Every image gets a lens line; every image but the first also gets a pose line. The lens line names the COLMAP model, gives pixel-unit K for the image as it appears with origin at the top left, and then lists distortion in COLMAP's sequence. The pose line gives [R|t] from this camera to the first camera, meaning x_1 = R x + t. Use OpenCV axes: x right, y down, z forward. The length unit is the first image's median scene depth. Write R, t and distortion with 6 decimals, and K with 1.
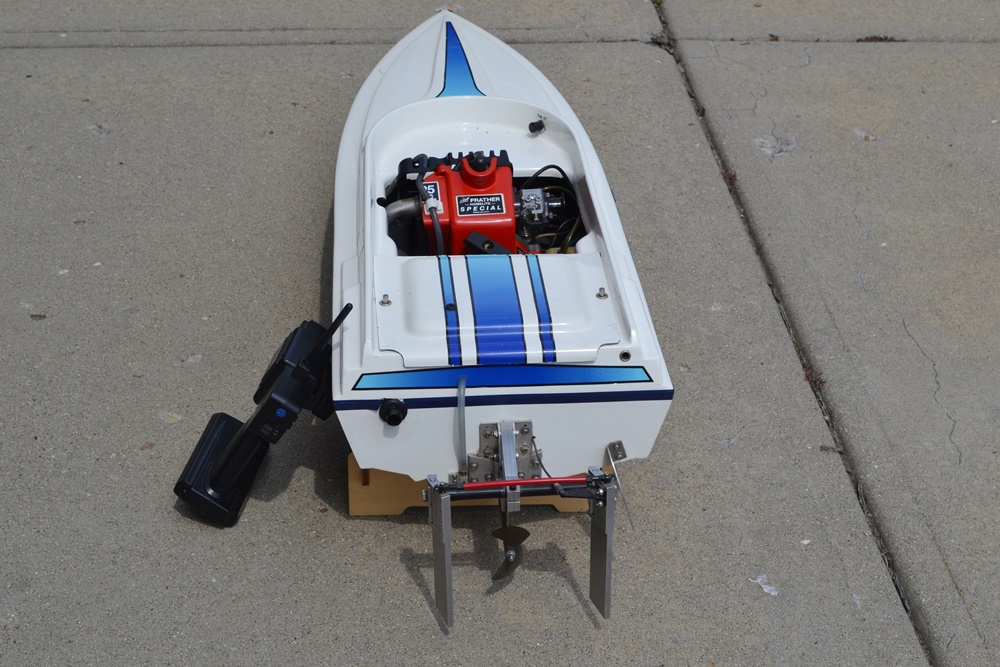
lens RADIAL K [[1721.4, 0, 498.5], [0, 1721.4, 333.9], [0, 0, 1]] dist [0.013777, 0.000000]
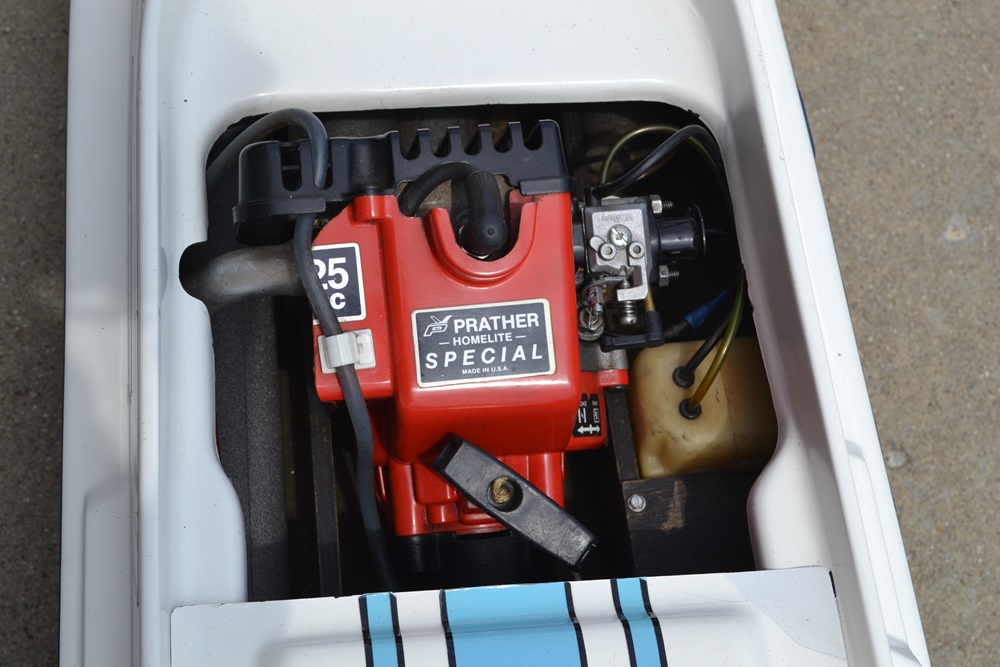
lens RADIAL K [[1721.4, 0, 503.5], [0, 1721.4, 332.8], [0, 0, 1]] dist [0.013777, 0.000000]
pose [[0.995703, 0.014499, 0.091466, -0.037817], [-0.060332, 0.850876, 0.521891, -0.255450], [-0.070259, -0.525166, 0.848094, 0.707187]]
